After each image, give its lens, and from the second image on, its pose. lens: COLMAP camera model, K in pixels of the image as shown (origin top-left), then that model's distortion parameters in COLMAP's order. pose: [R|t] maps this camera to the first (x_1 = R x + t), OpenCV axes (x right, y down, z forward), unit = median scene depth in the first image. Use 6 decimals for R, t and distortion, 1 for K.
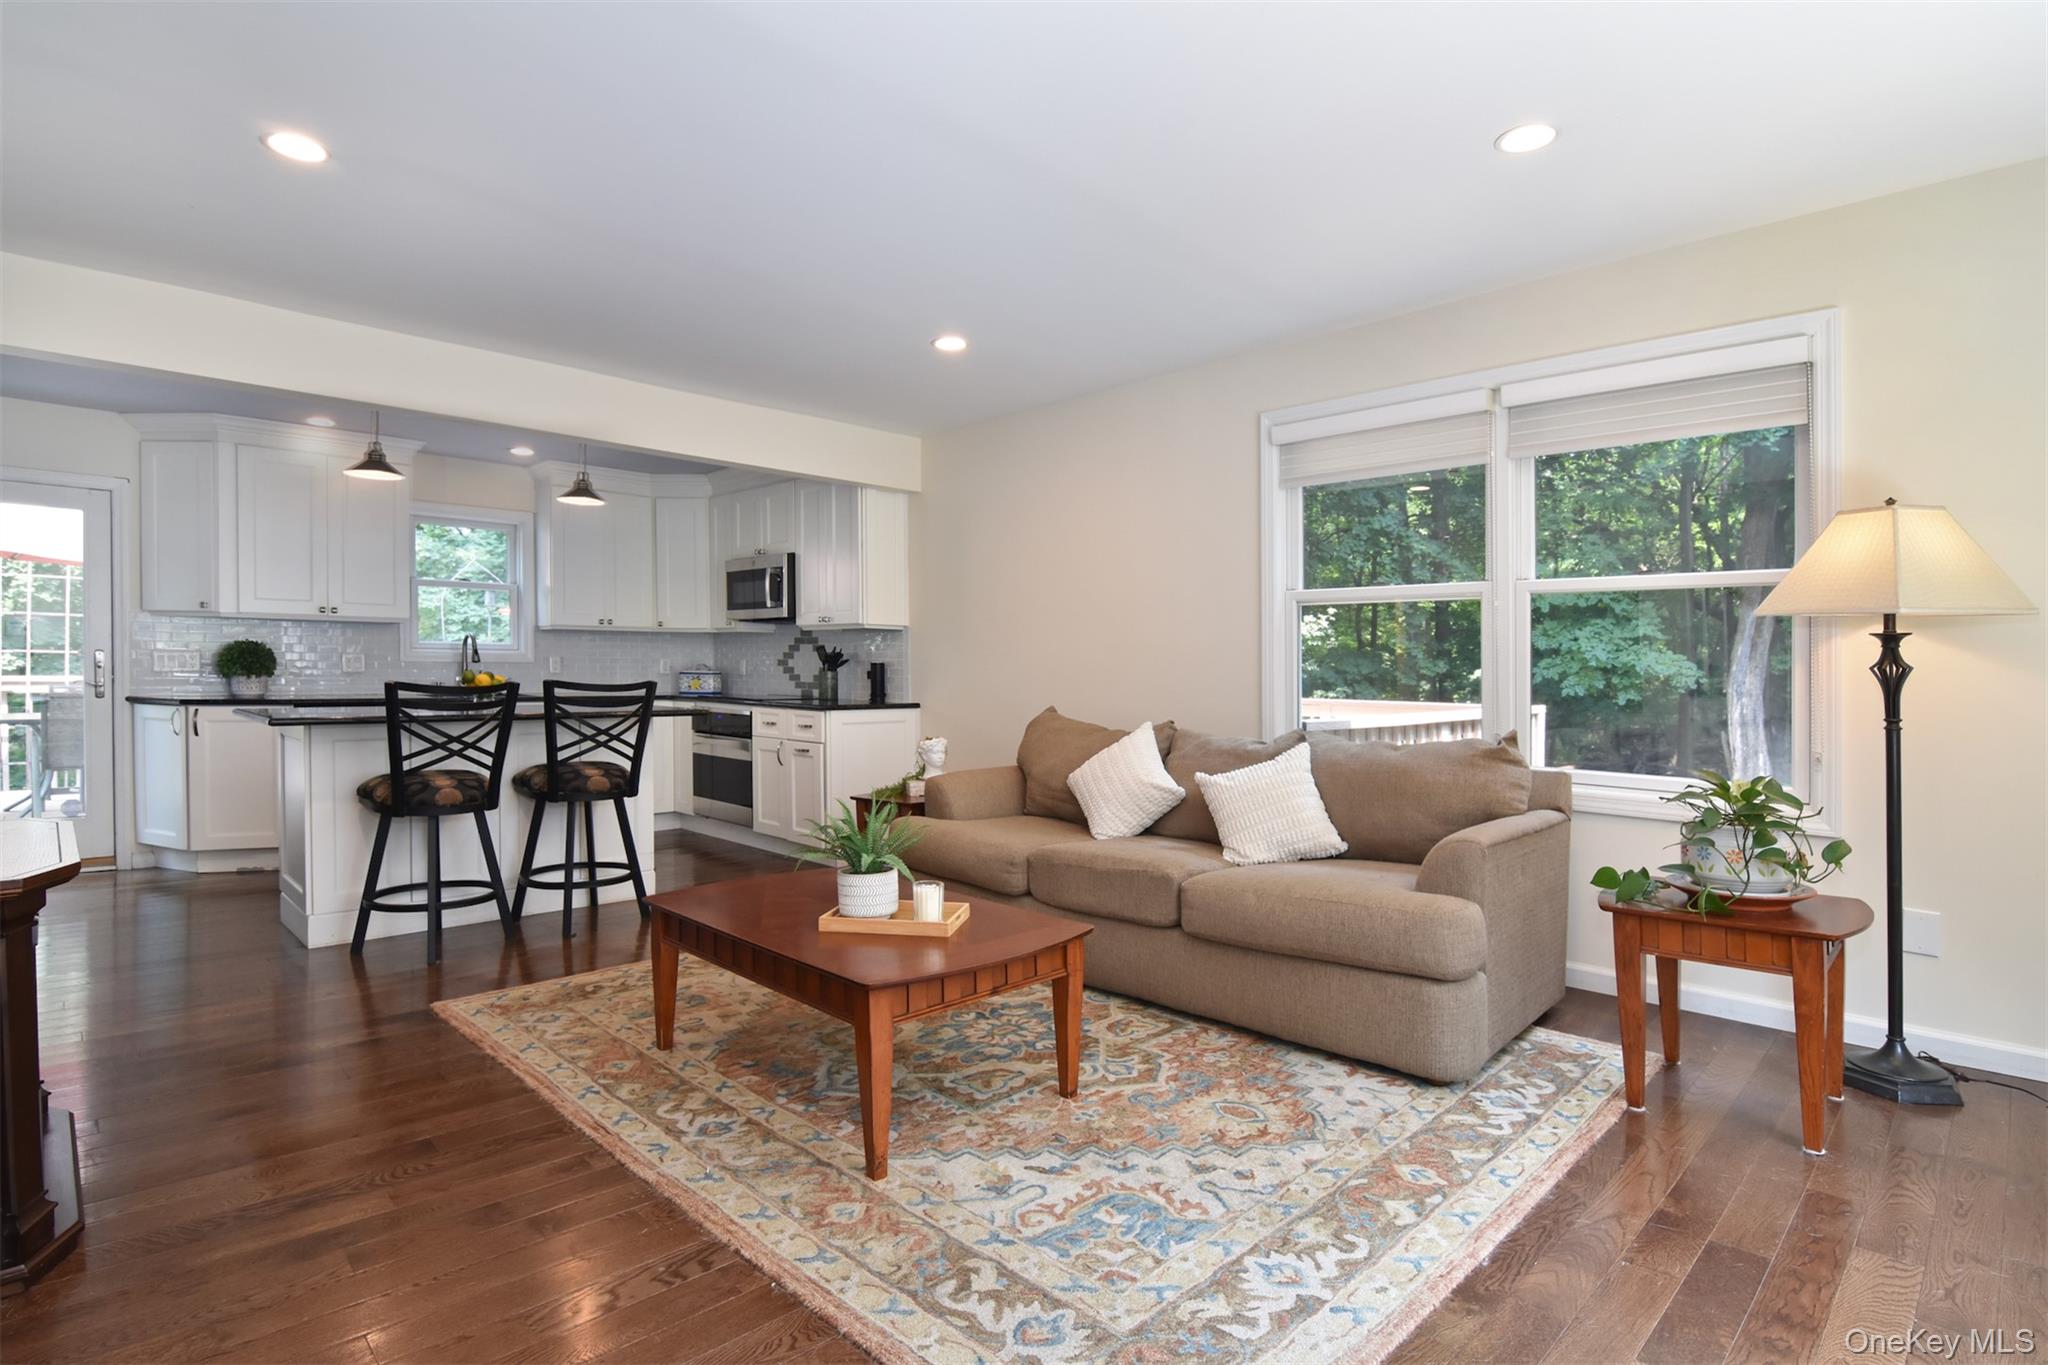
lens RADIAL K [[1021.3, 0, 1037.3], [0, 1021.3, 688.0], [0, 0, 1]] dist [-0.022088, -0.003494]
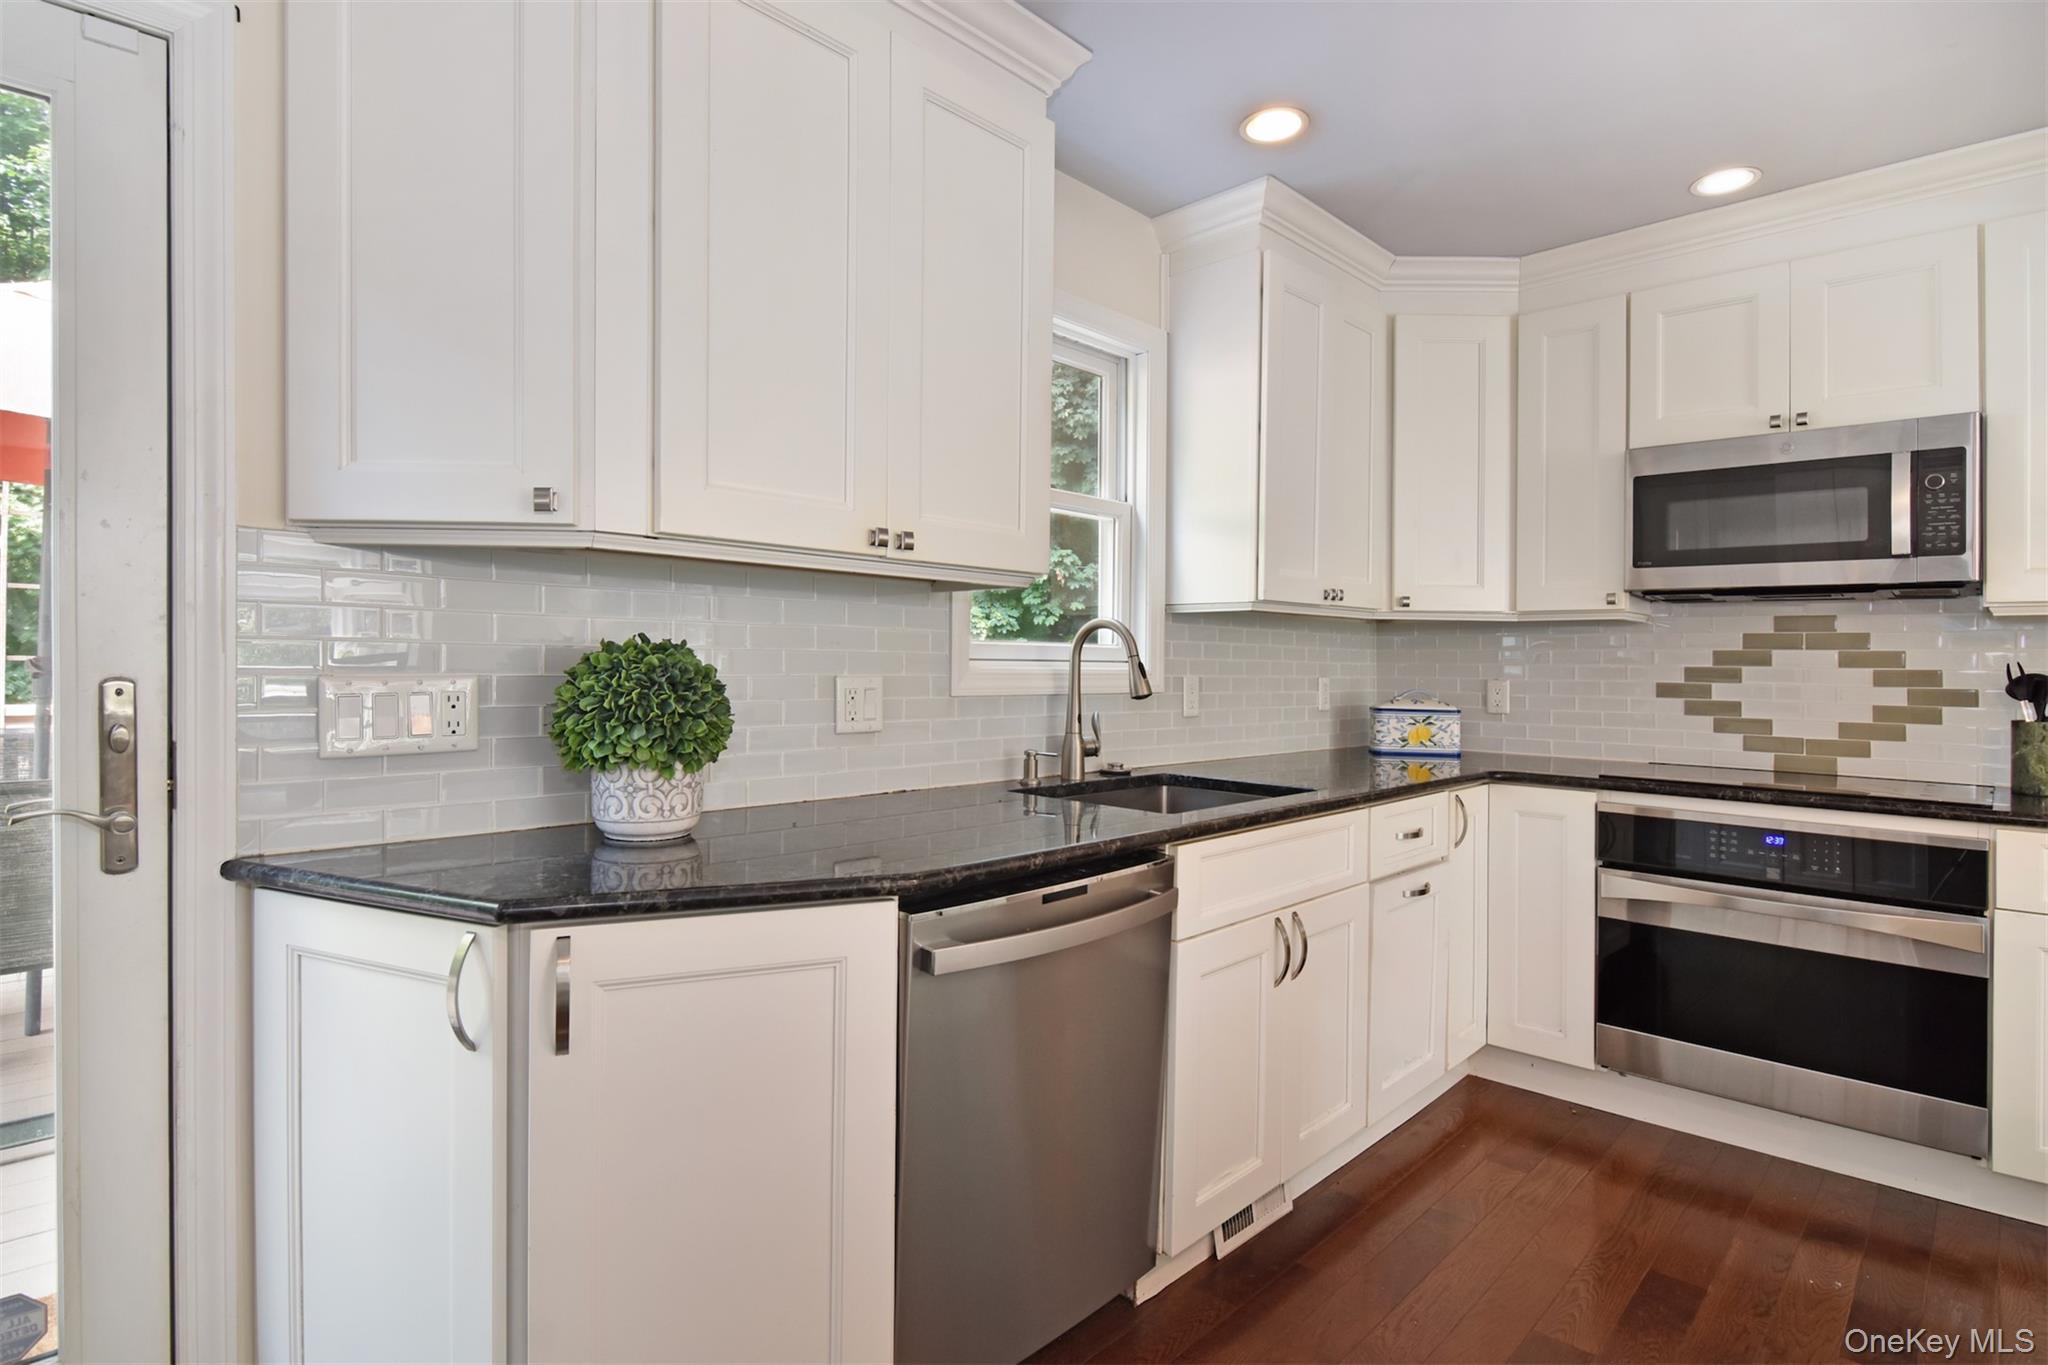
lens RADIAL K [[1021.3, 0, 1033.8], [0, 1021.3, 681.4], [0, 0, 1]] dist [-0.022088, -0.003494]
pose [[0.999766, 0.000913, 0.021634, -0.713811], [-0.000866, 0.999997, -0.002161, -0.036471], [-0.021635, 0.002142, 0.999764, 0.743904]]
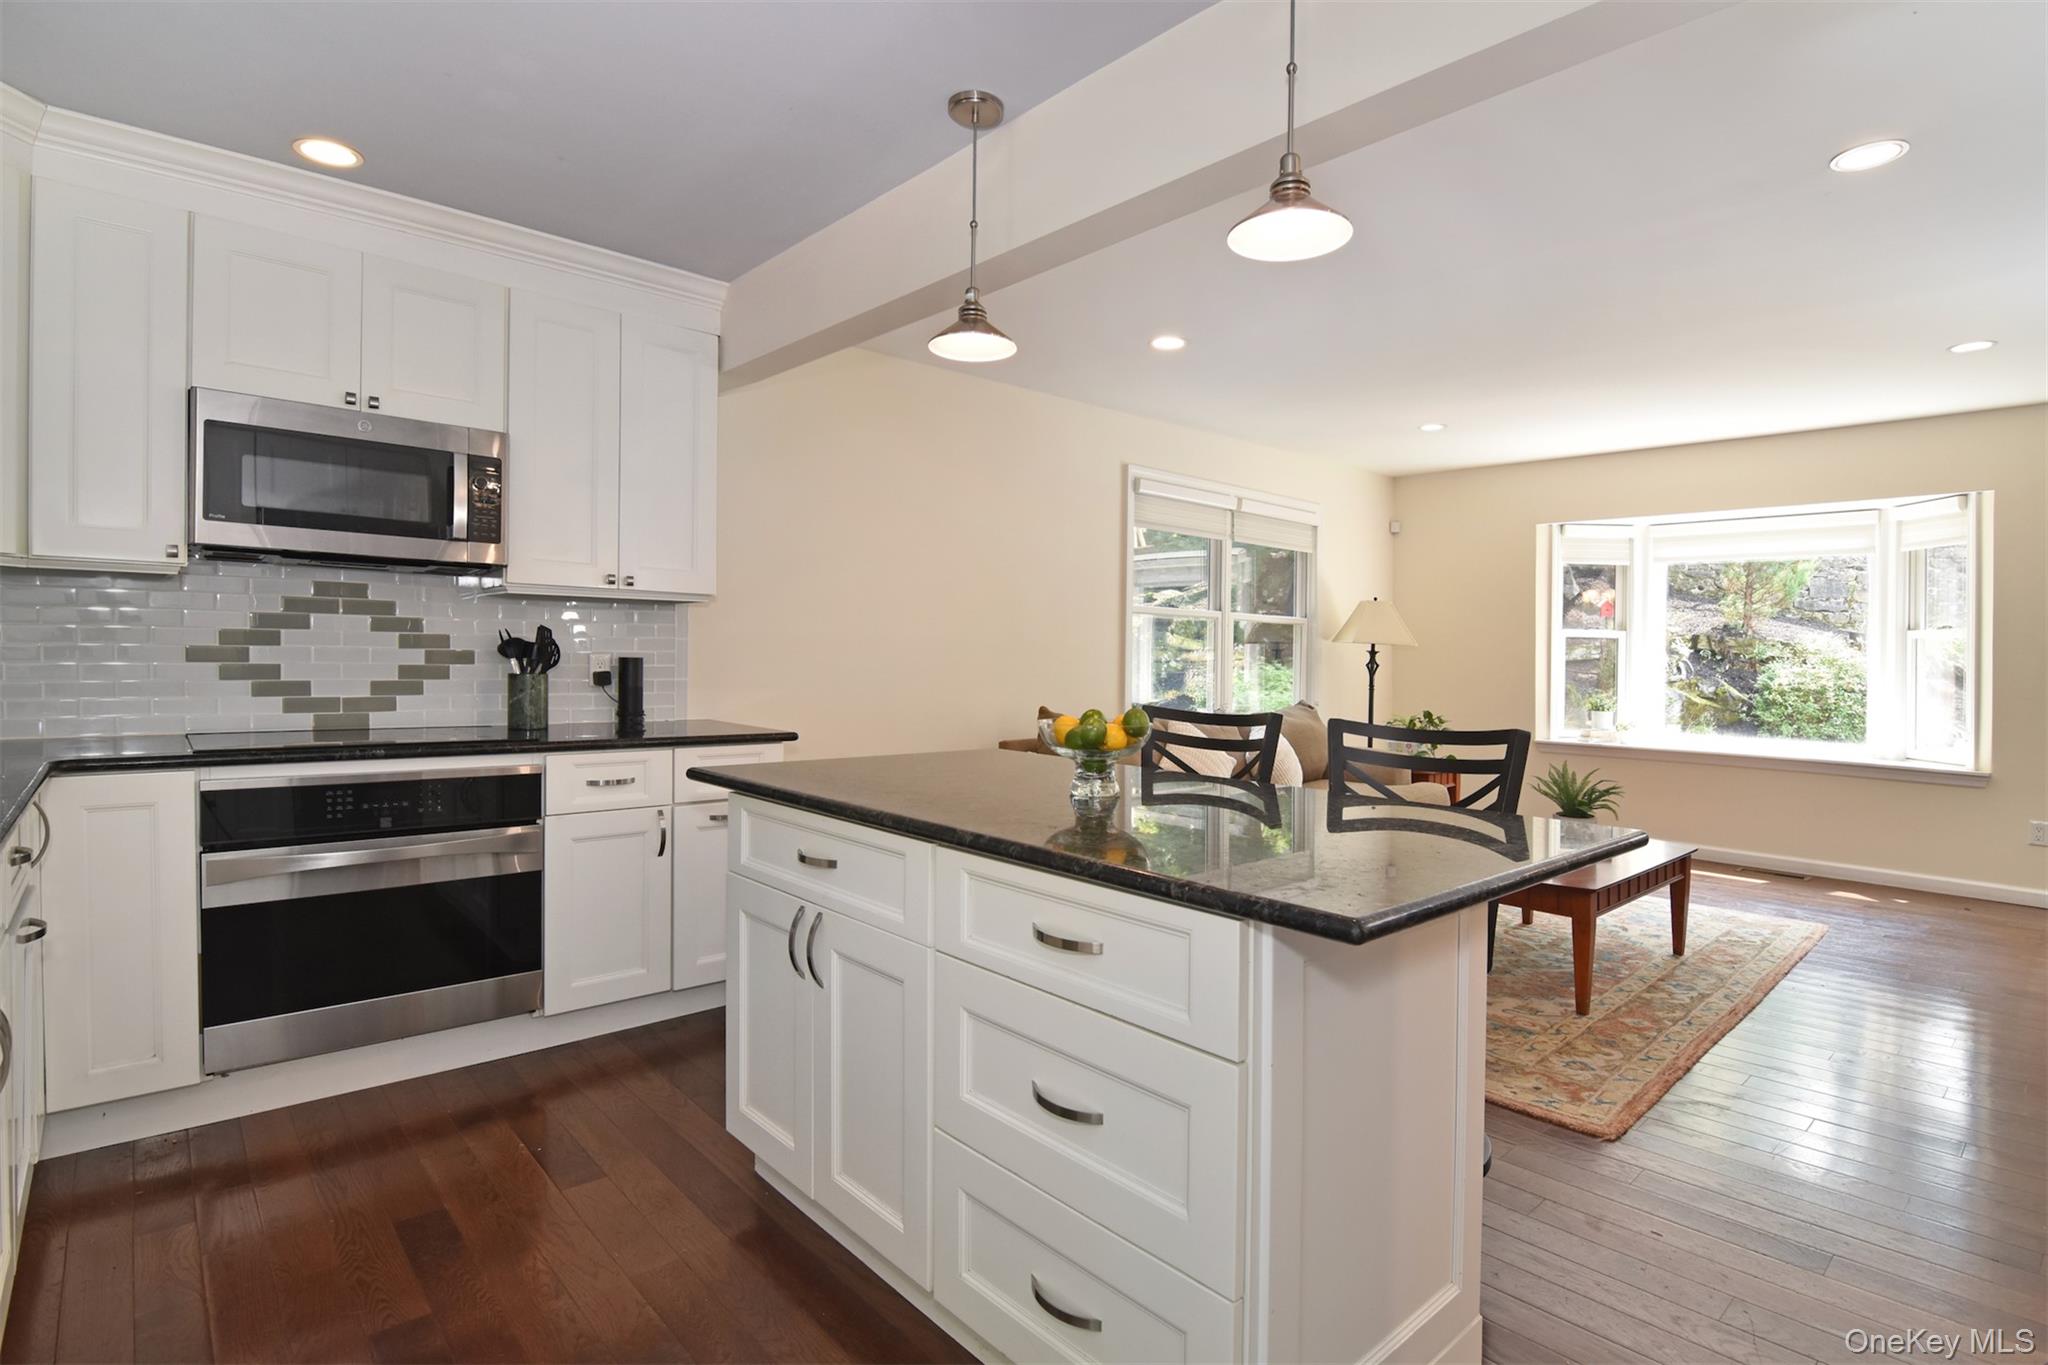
lens RADIAL K [[1021.3, 0, 1021.9], [0, 1021.3, 641.1], [0, 0, 1]] dist [-0.022088, -0.003494]
pose [[0.054984, 0.000204, 0.998487, -0.844620], [0.000916, 1.000000, -0.000254, -0.039099], [-0.998487, 0.000929, 0.054984, 0.854775]]
